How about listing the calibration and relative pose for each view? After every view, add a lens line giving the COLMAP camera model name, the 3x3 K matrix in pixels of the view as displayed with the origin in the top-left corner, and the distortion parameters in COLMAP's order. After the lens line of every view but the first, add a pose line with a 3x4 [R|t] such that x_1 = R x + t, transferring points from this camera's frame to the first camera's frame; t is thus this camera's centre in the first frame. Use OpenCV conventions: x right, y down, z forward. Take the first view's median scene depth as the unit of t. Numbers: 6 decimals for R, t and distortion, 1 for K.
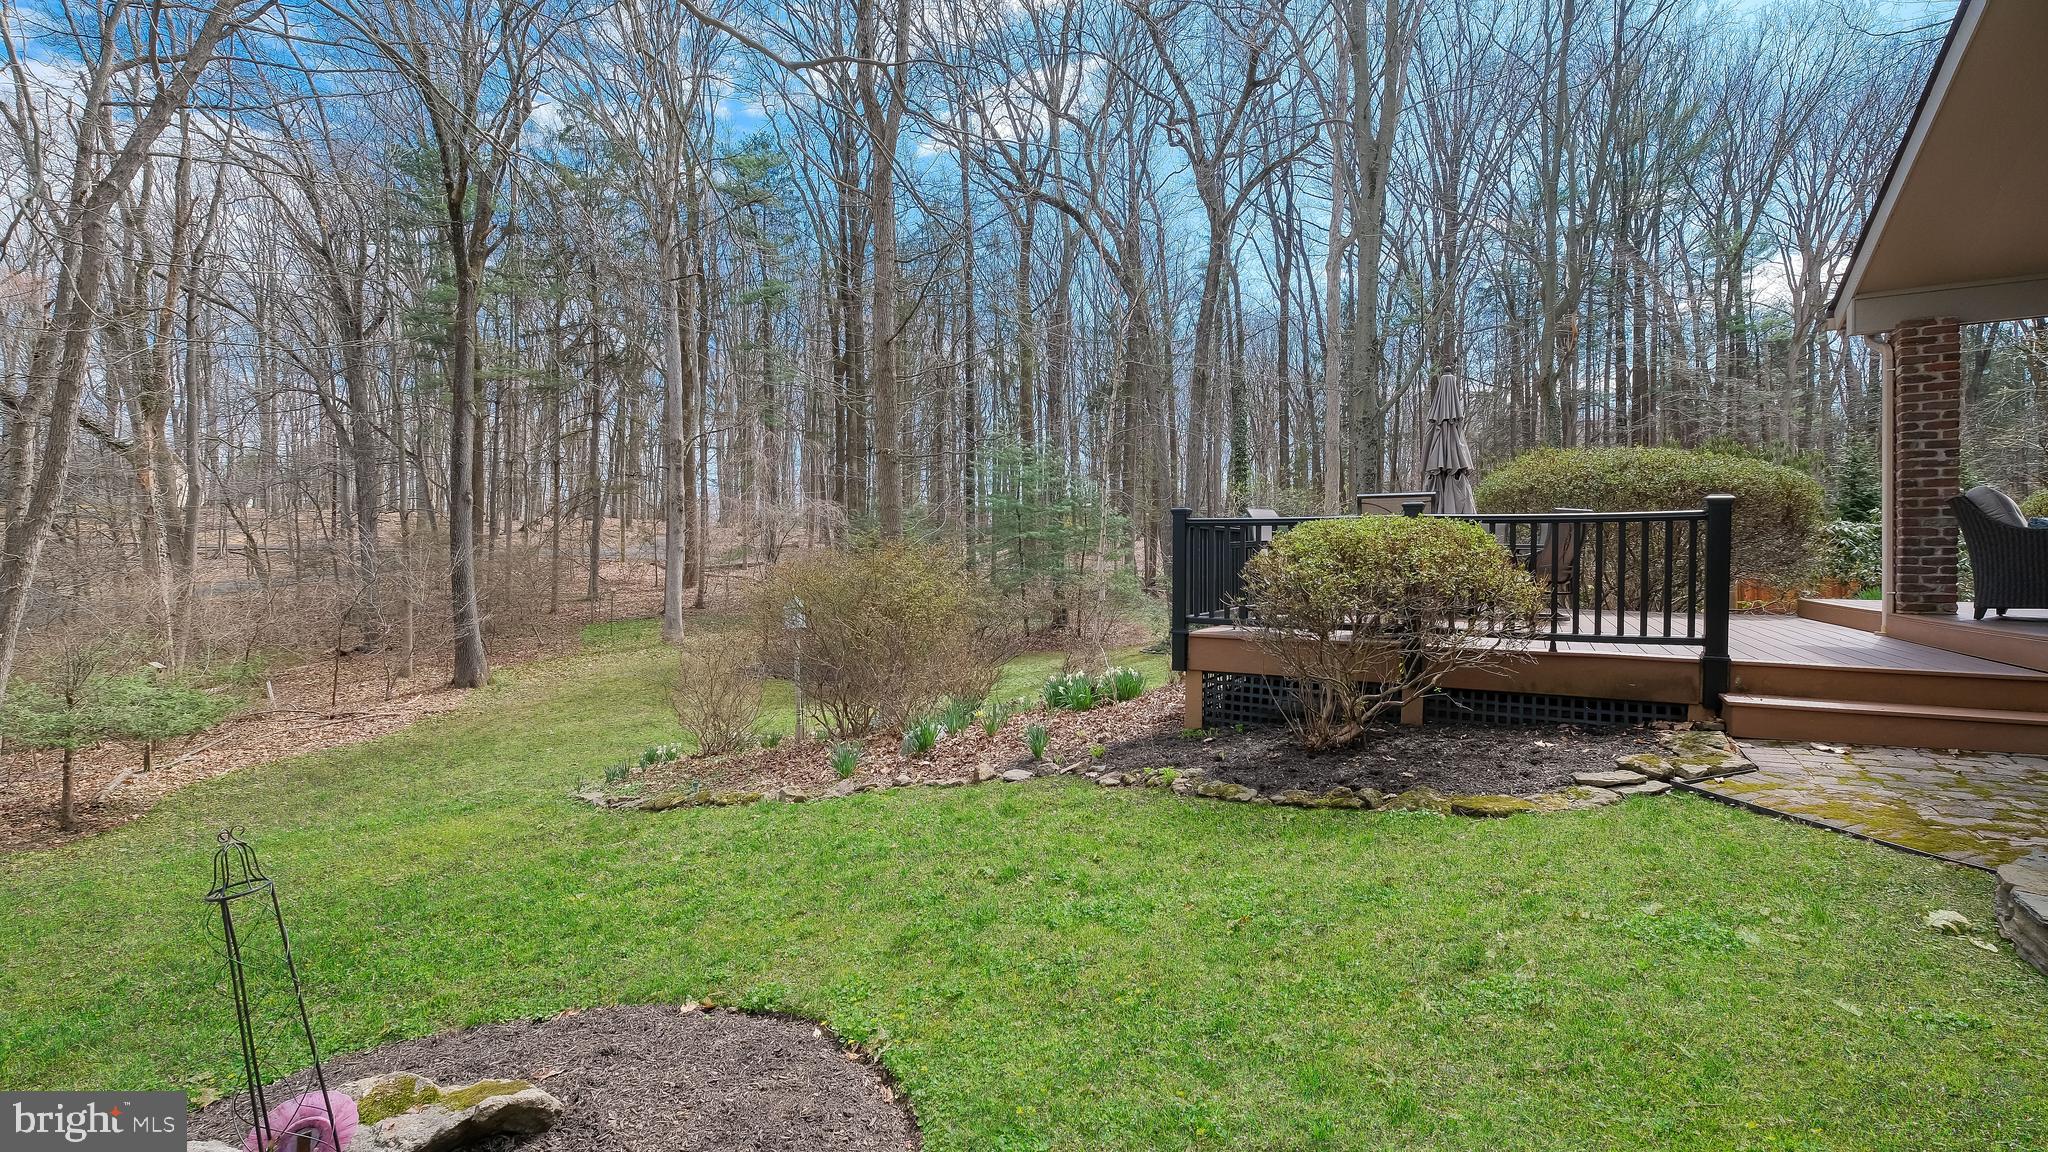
lens RADIAL K [[924.0, 0, 1018.0], [0, 924.0, 560.1], [0, 0, 1]] dist [0.000038, 0.001337]
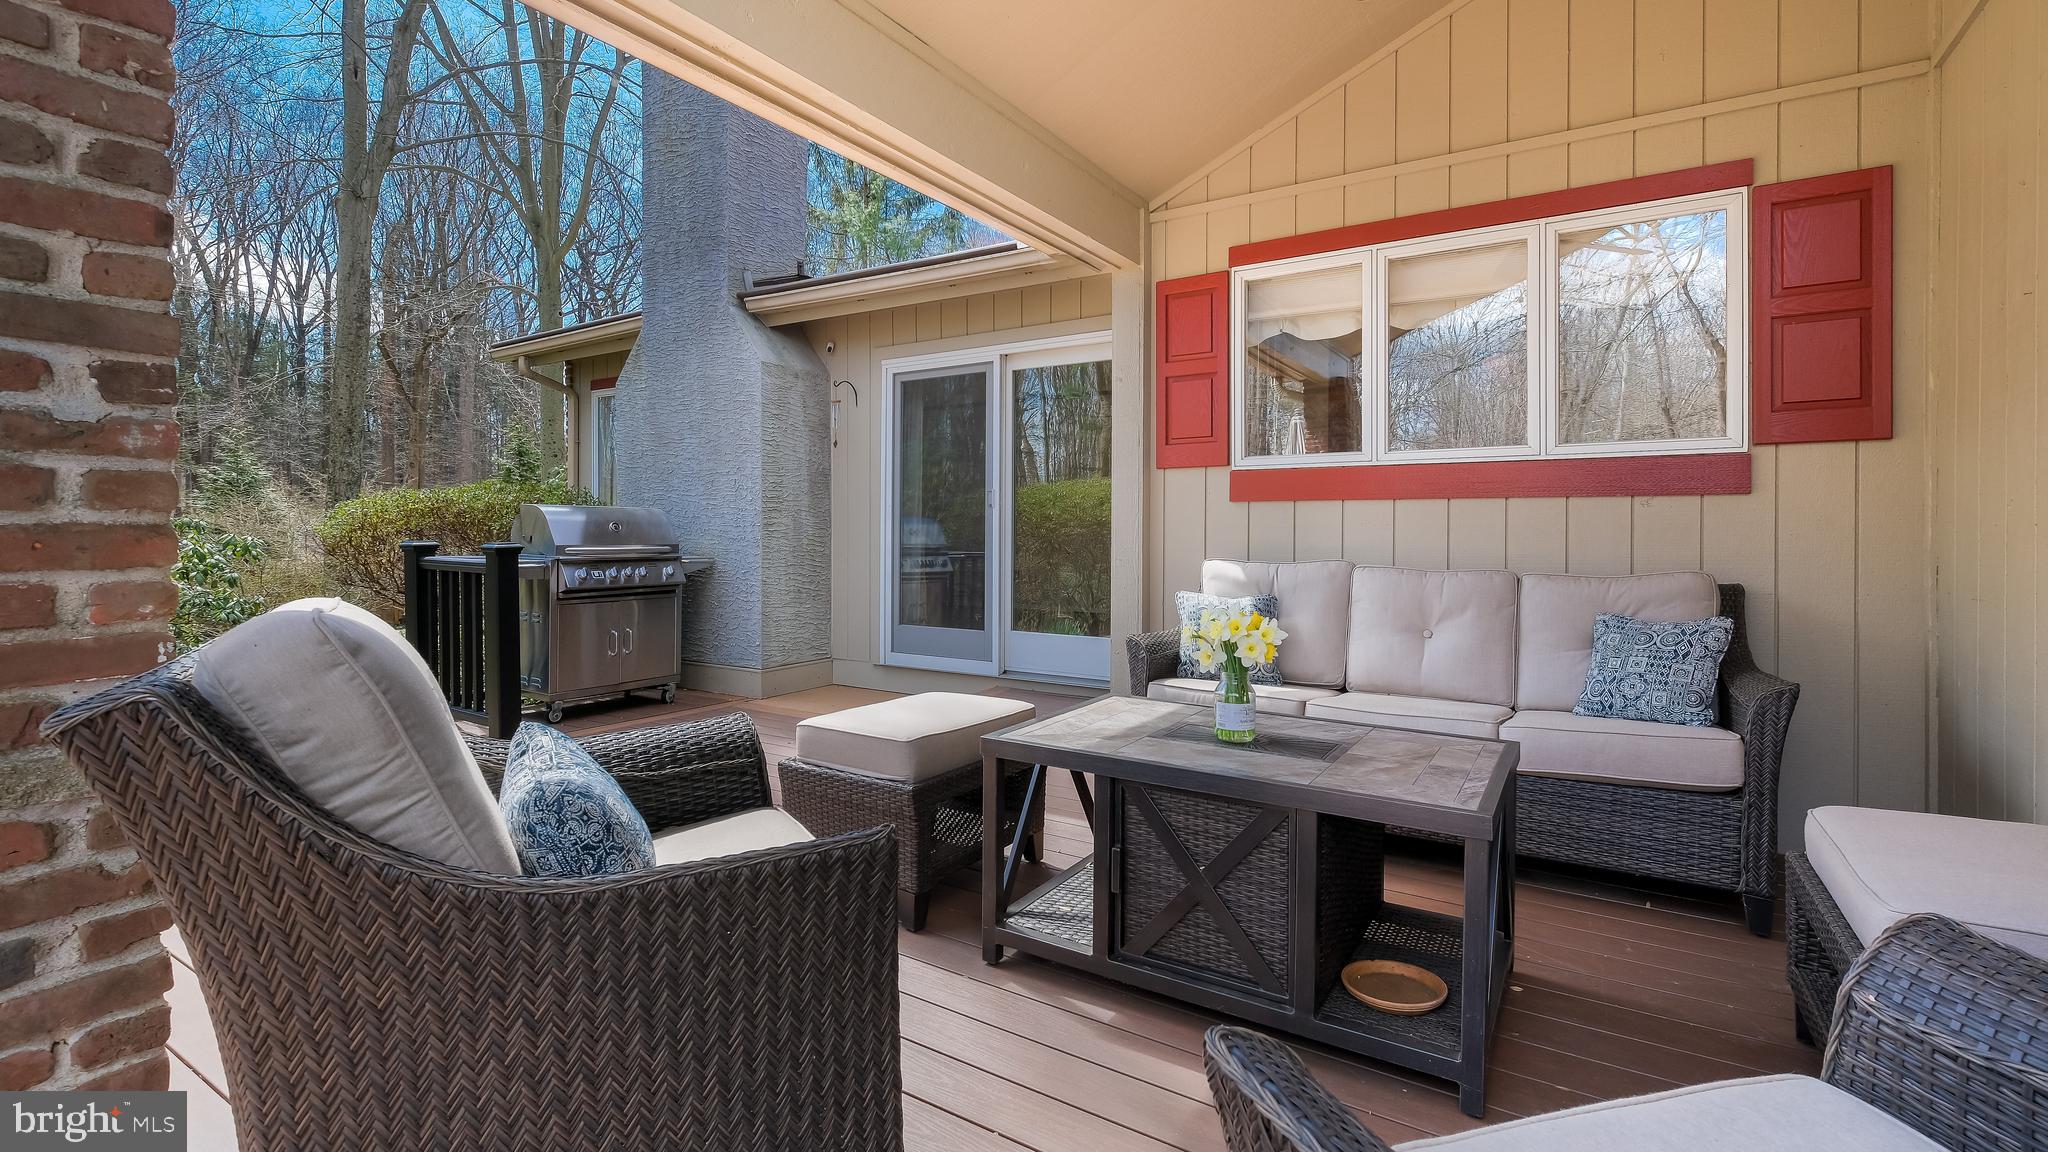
lens RADIAL K [[924.0, 0, 1001.8], [0, 924.0, 538.9], [0, 0, 1]] dist [0.000038, 0.001337]
pose [[0.085499, -0.009188, 0.996296, 0.841508], [0.003598, 0.999954, 0.008913, -0.085983], [-0.996332, 0.002822, 0.085528, 0.814129]]
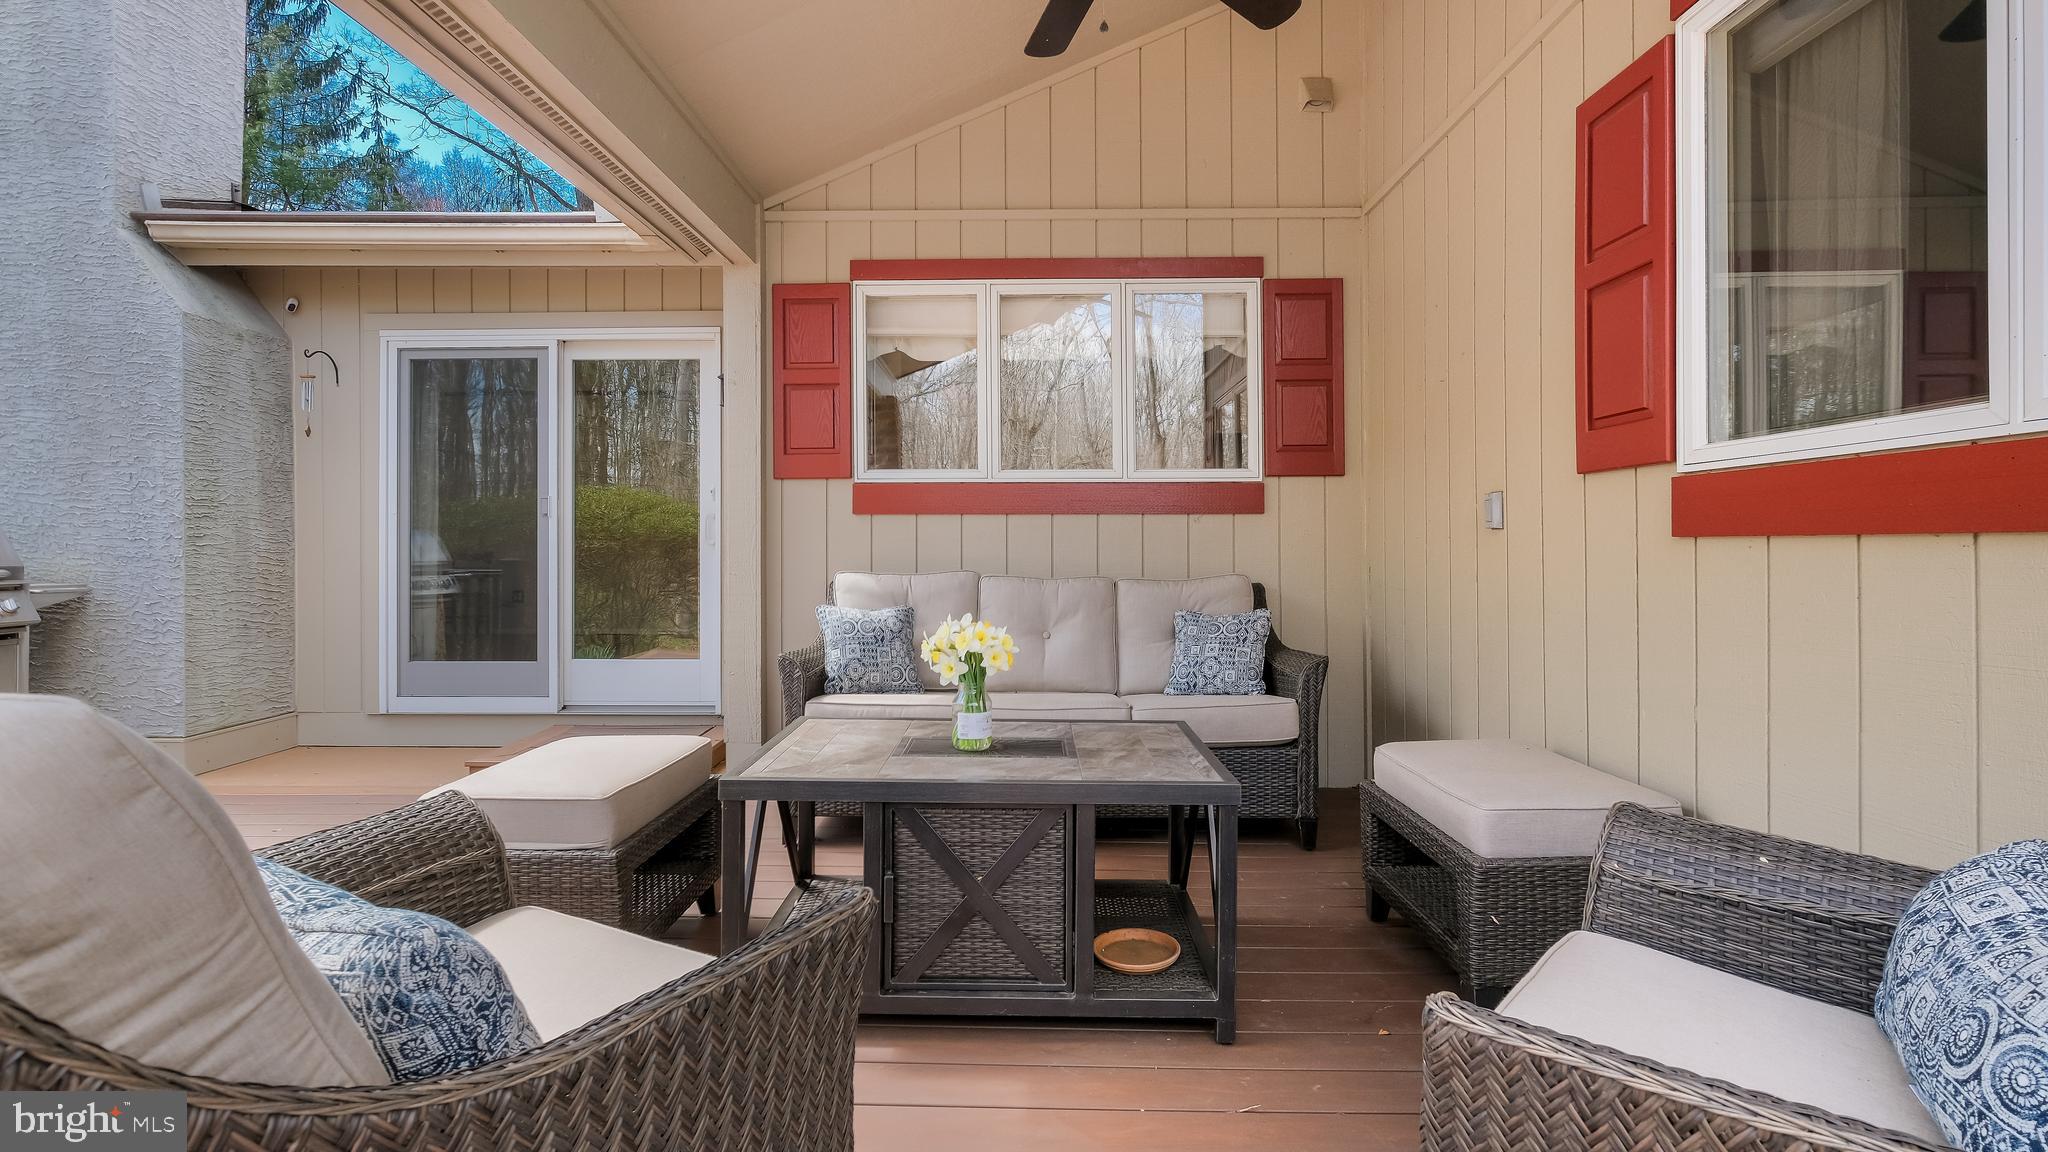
lens RADIAL K [[924.0, 0, 1027.6], [0, 924.0, 544.6], [0, 0, 1]] dist [0.000038, 0.001337]
pose [[-0.453435, -0.001716, 0.891288, 0.867799], [0.006540, 0.999965, 0.005253, -0.086875], [-0.891266, 0.008211, -0.453407, 0.894994]]
